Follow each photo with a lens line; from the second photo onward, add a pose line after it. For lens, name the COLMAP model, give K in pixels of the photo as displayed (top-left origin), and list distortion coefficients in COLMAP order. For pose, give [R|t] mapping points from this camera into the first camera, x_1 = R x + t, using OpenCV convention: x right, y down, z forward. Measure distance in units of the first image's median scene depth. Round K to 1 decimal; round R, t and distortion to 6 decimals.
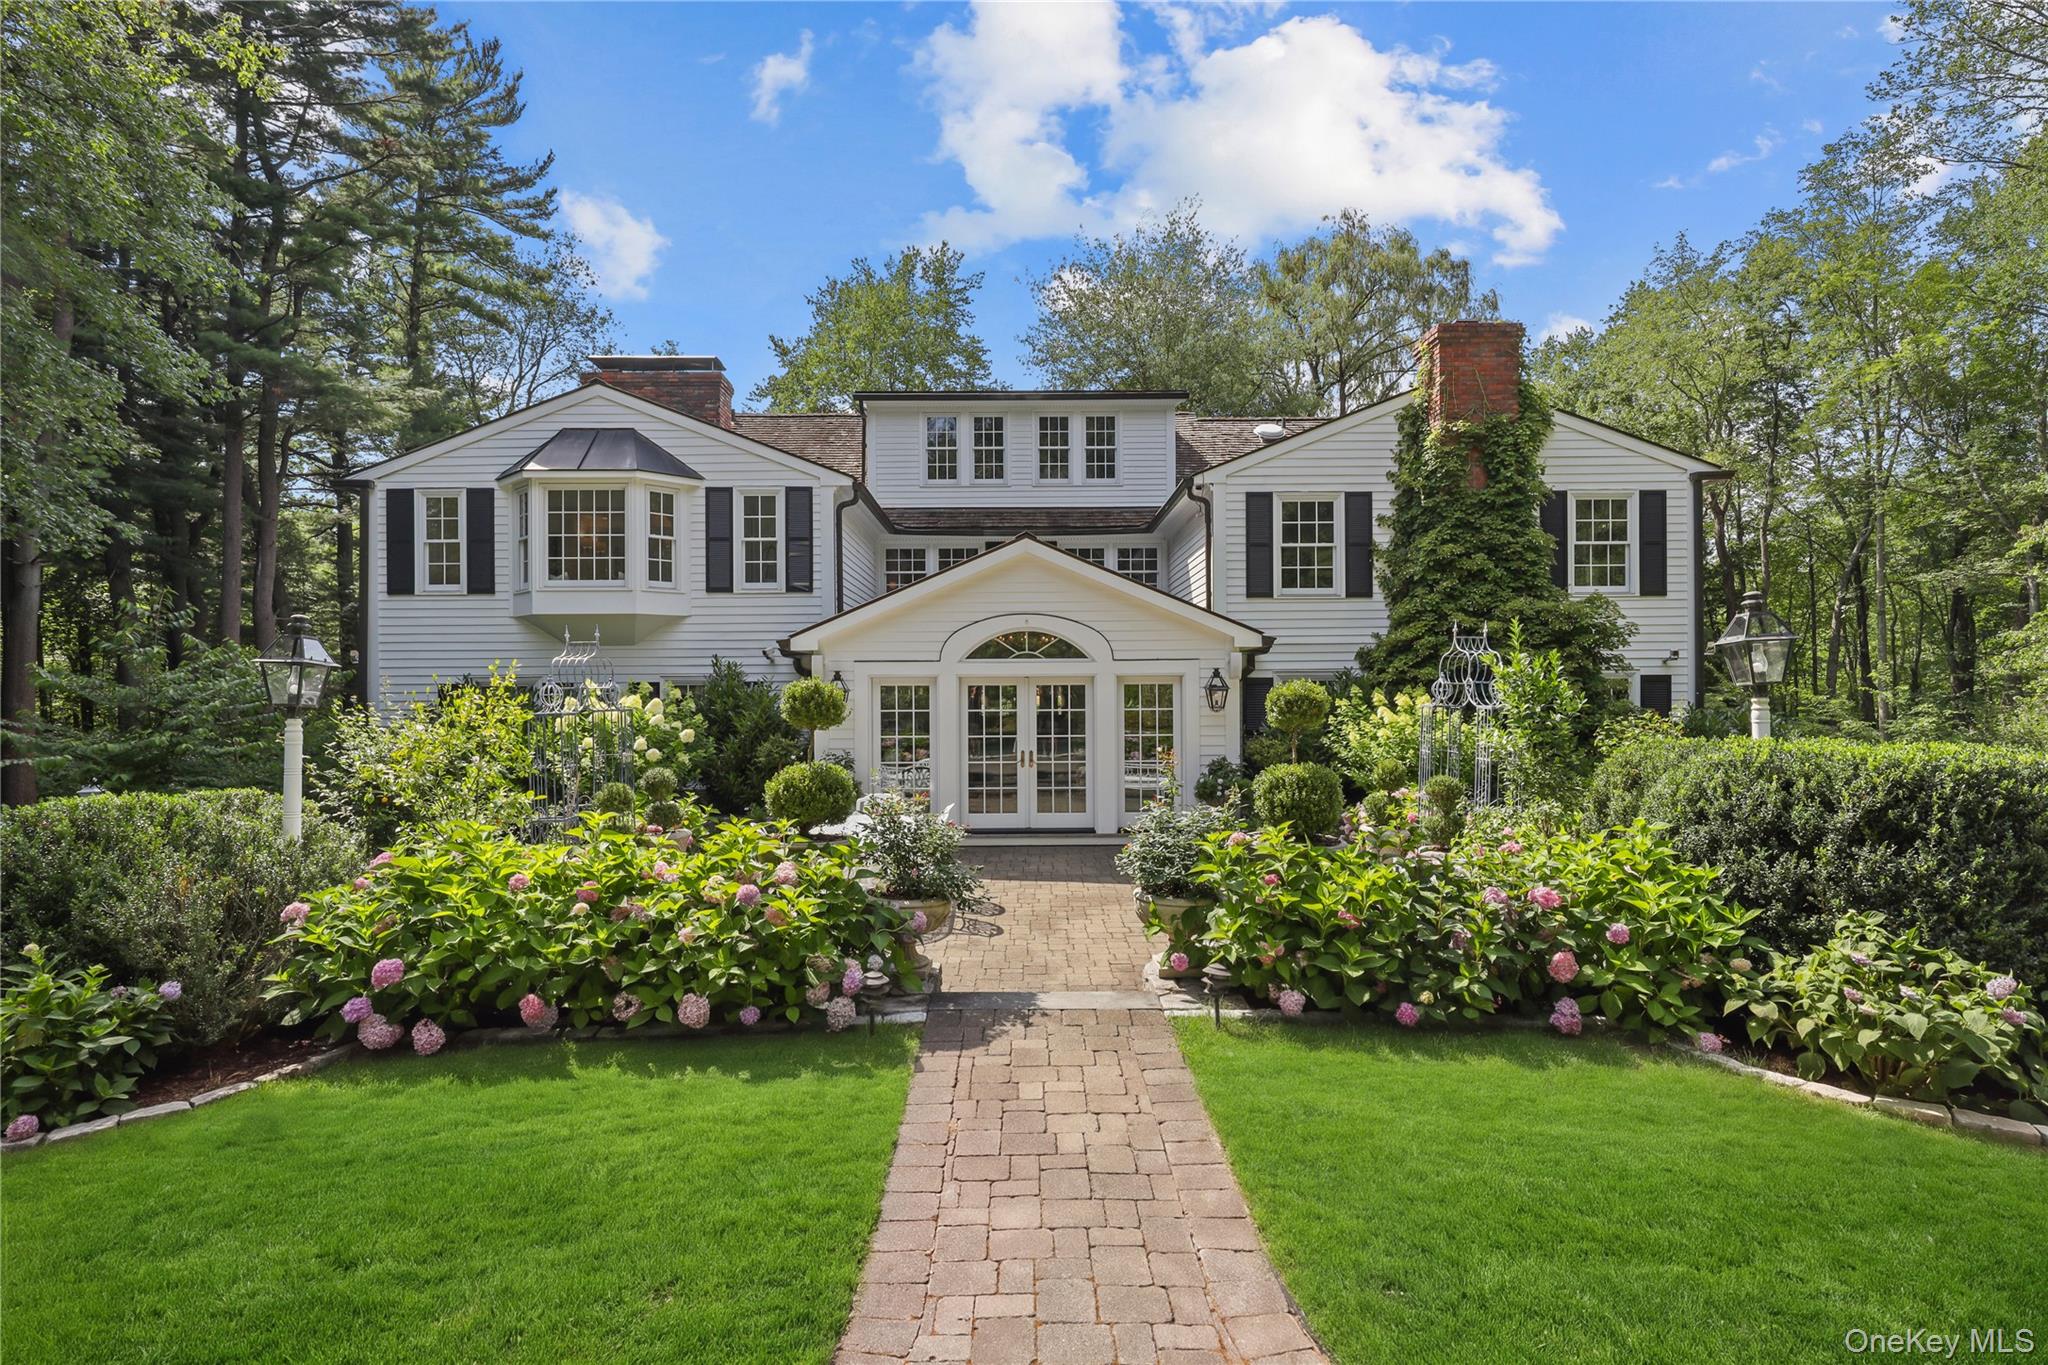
lens RADIAL K [[1012.5, 0, 1017.5], [0, 1012.5, 693.5], [0, 0, 1]] dist [-0.001787, -0.000708]
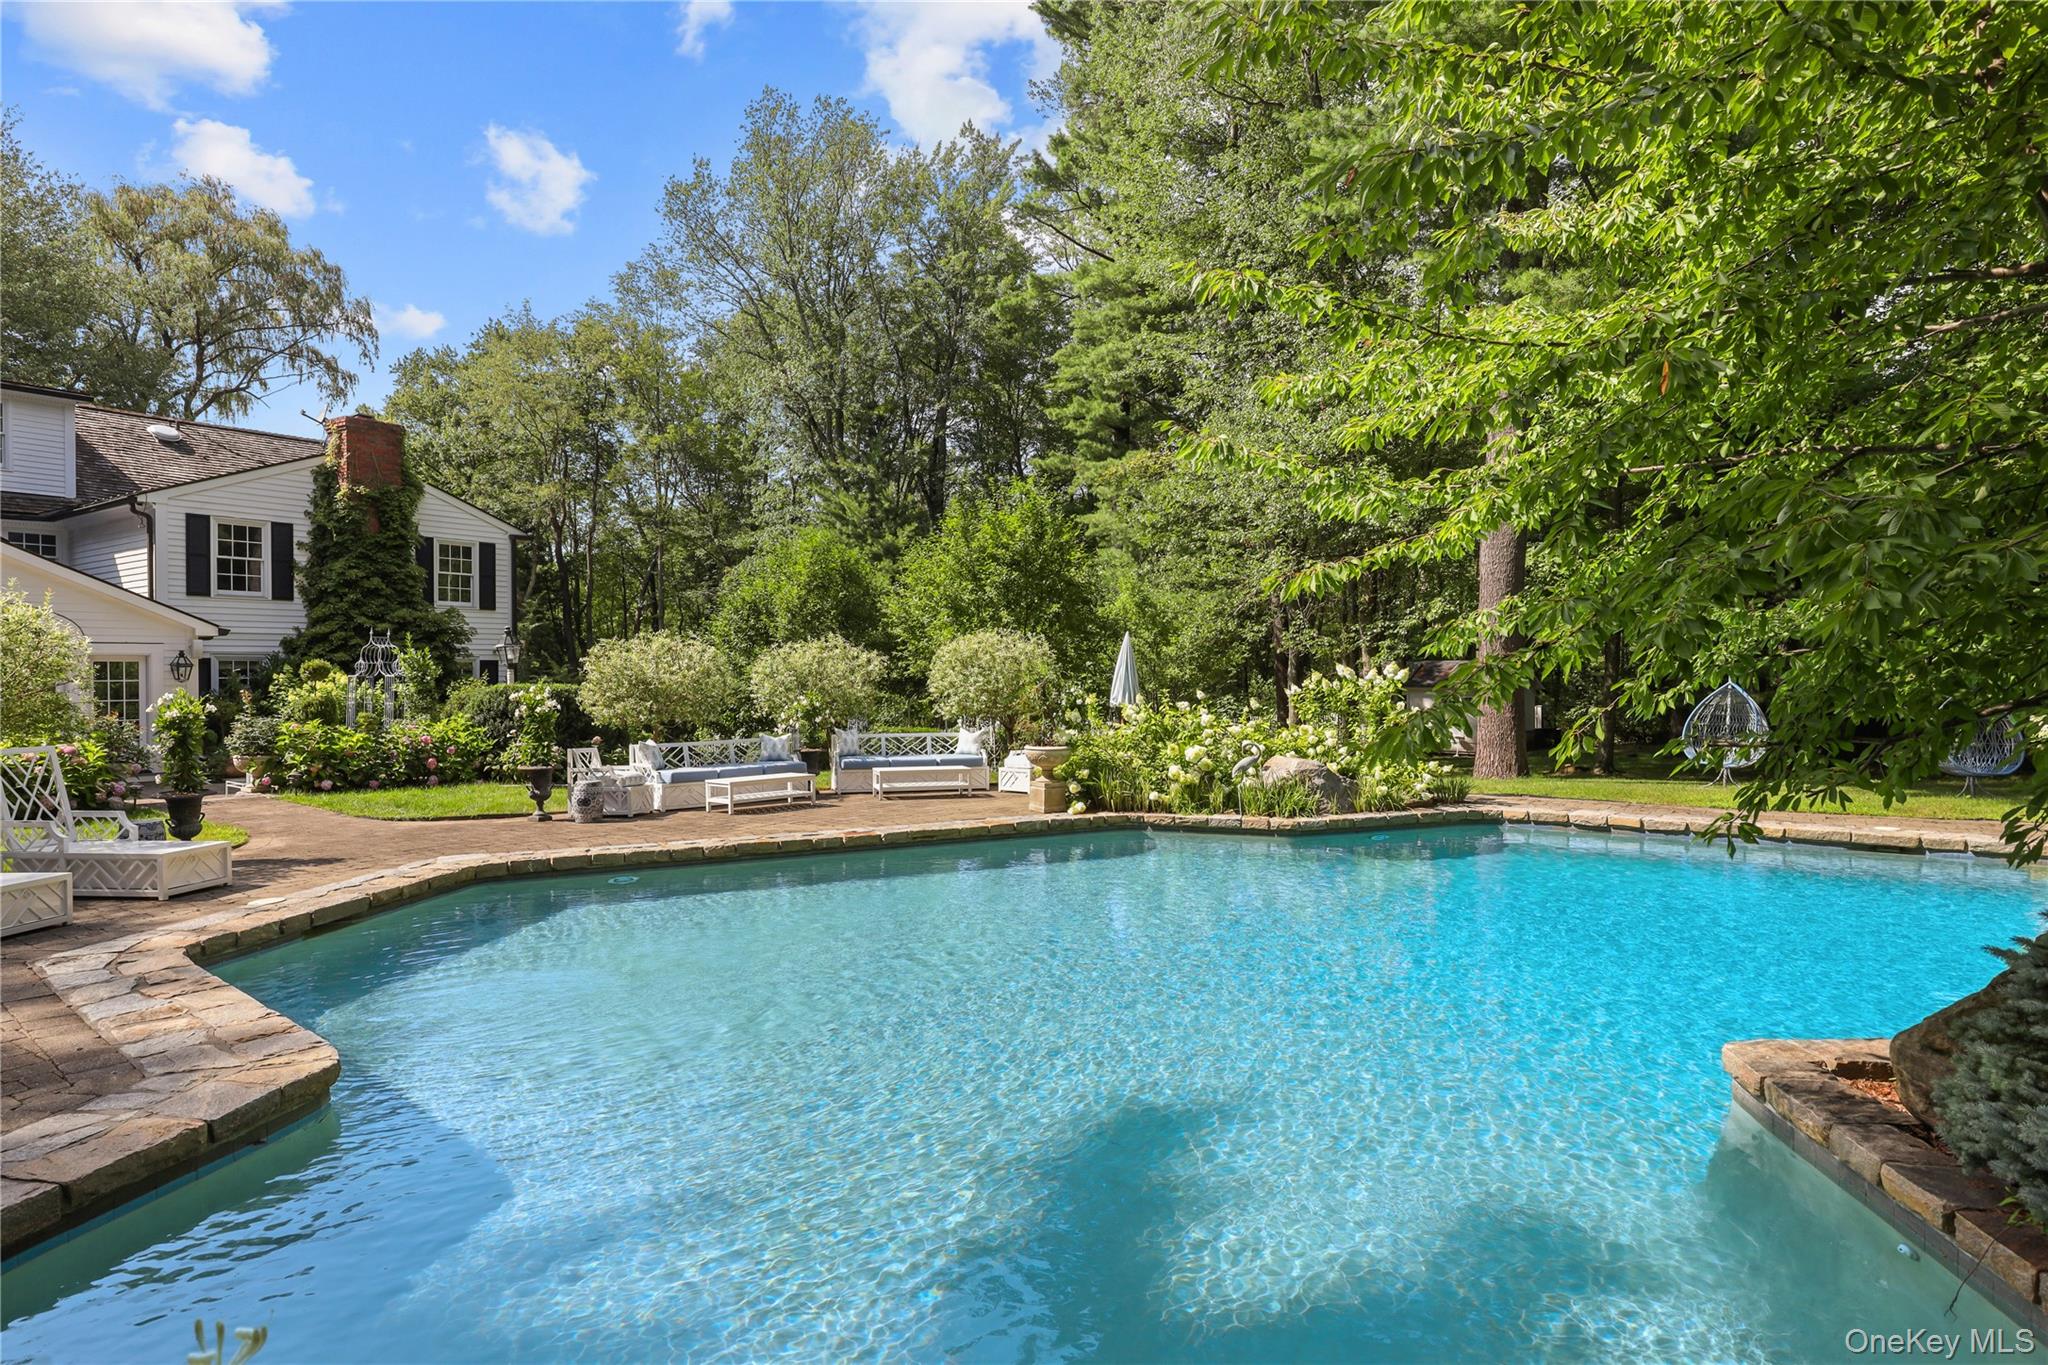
lens RADIAL K [[1147.4, 0, 1025.1], [0, 1147.4, 678.8], [0, 0, 1]] dist [-0.001508, 0.000179]
pose [[0.562189, 0.001274, 0.827008, -0.377295], [0.000245, 0.999999, -0.001707, 0.013788], [-0.827009, 0.001162, 0.562188, -0.695024]]
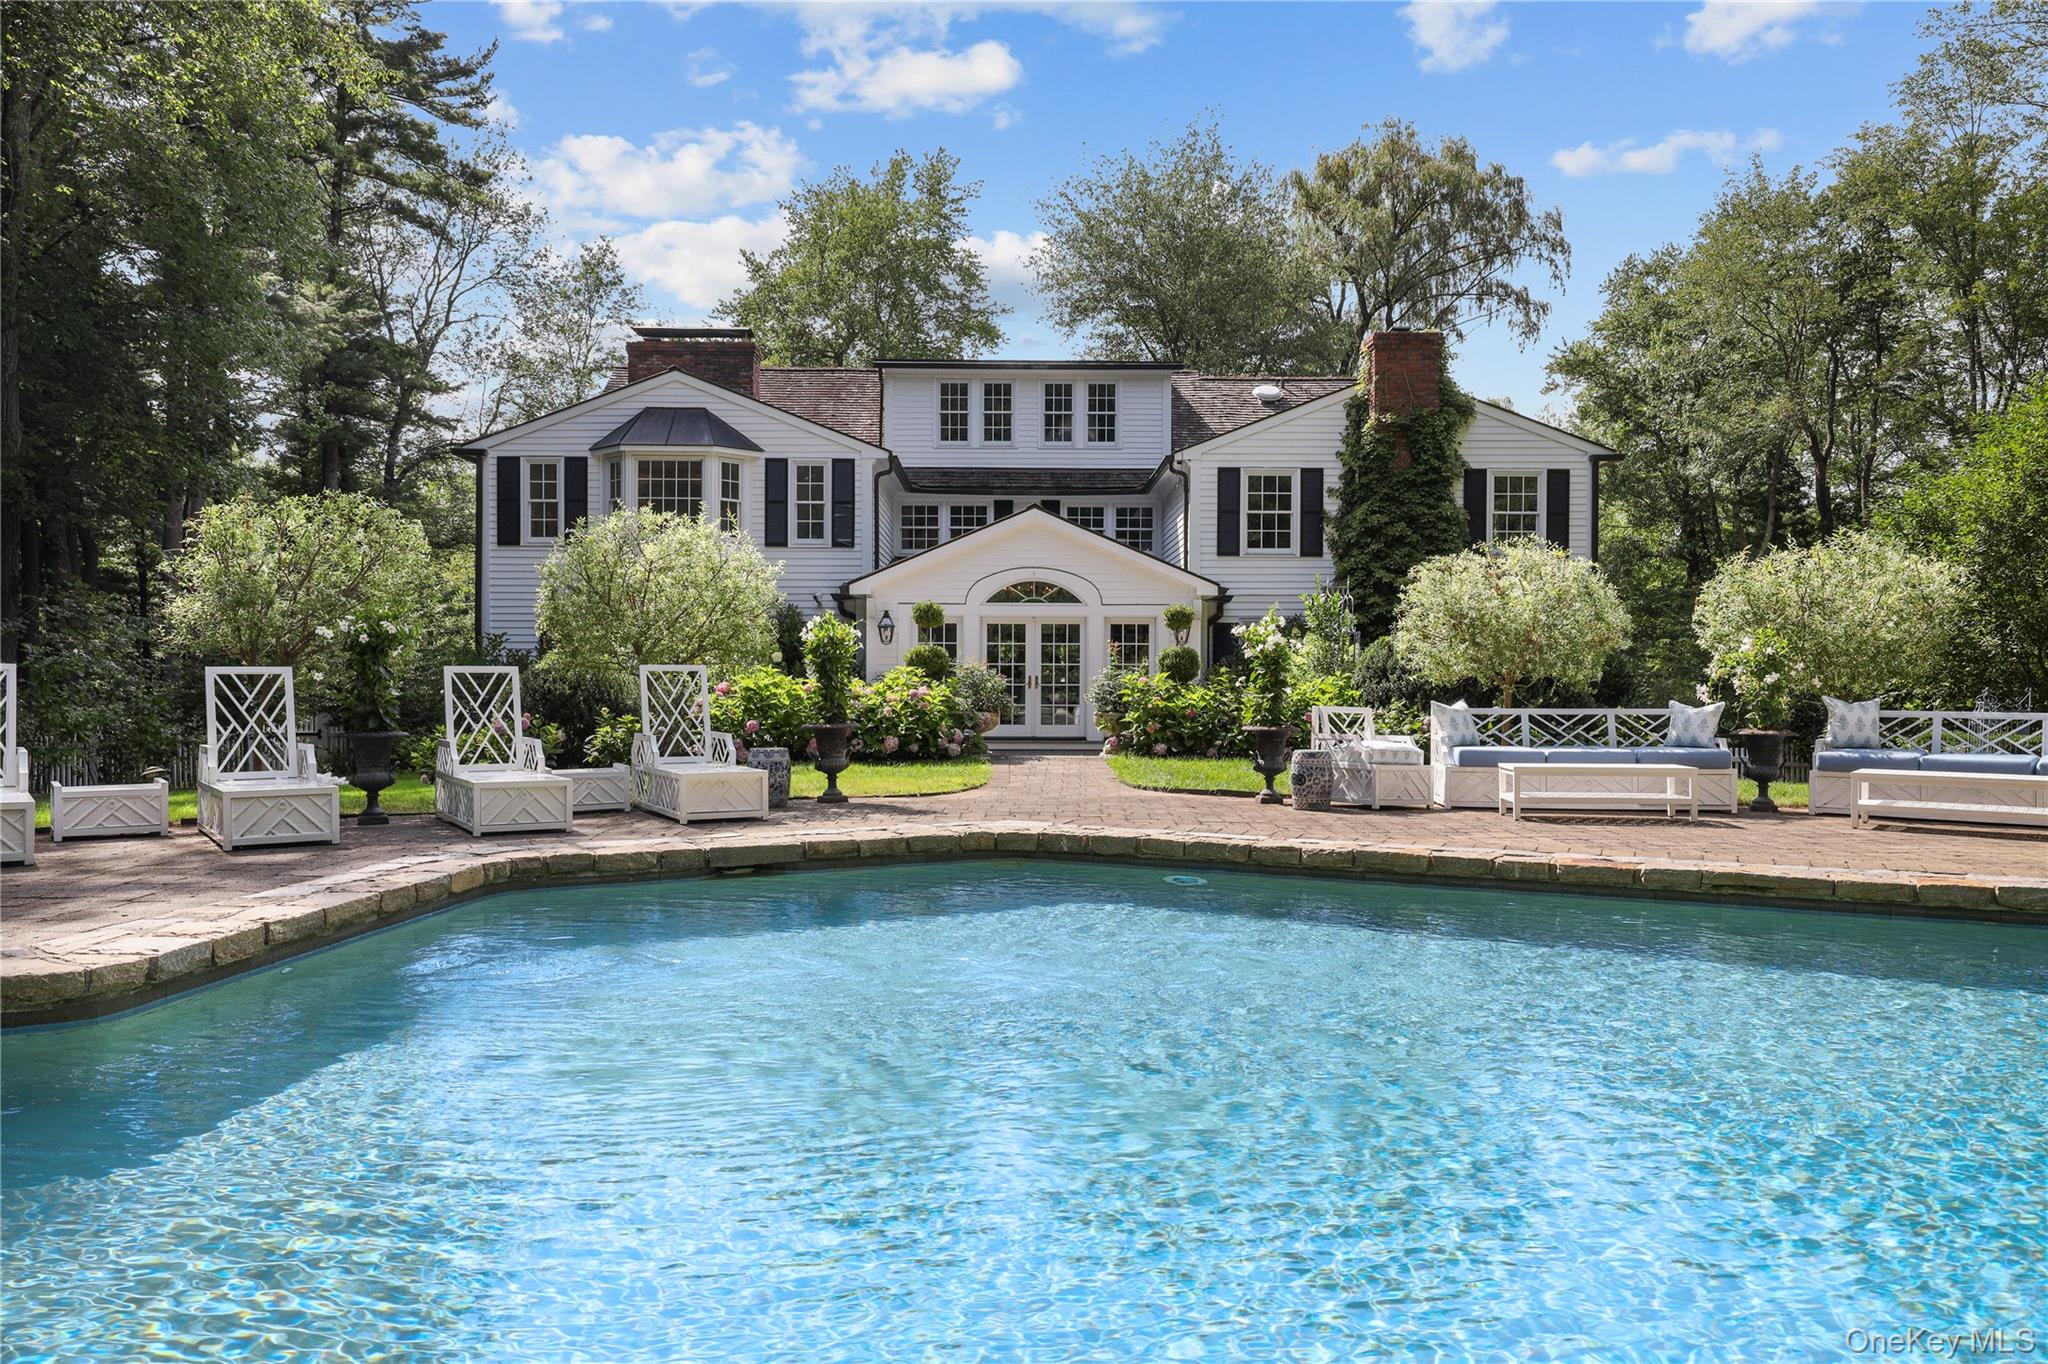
lens RADIAL K [[1425.3, 0, 1029.4], [0, 1425.3, 686.4], [0, 0, 1]] dist [0.007933, 0.000473]
pose [[0.999835, 0.009718, 0.015324, -0.019660], [-0.009807, 0.999935, 0.005772, 0.051834], [-0.015267, -0.005922, 0.999866, -0.678020]]
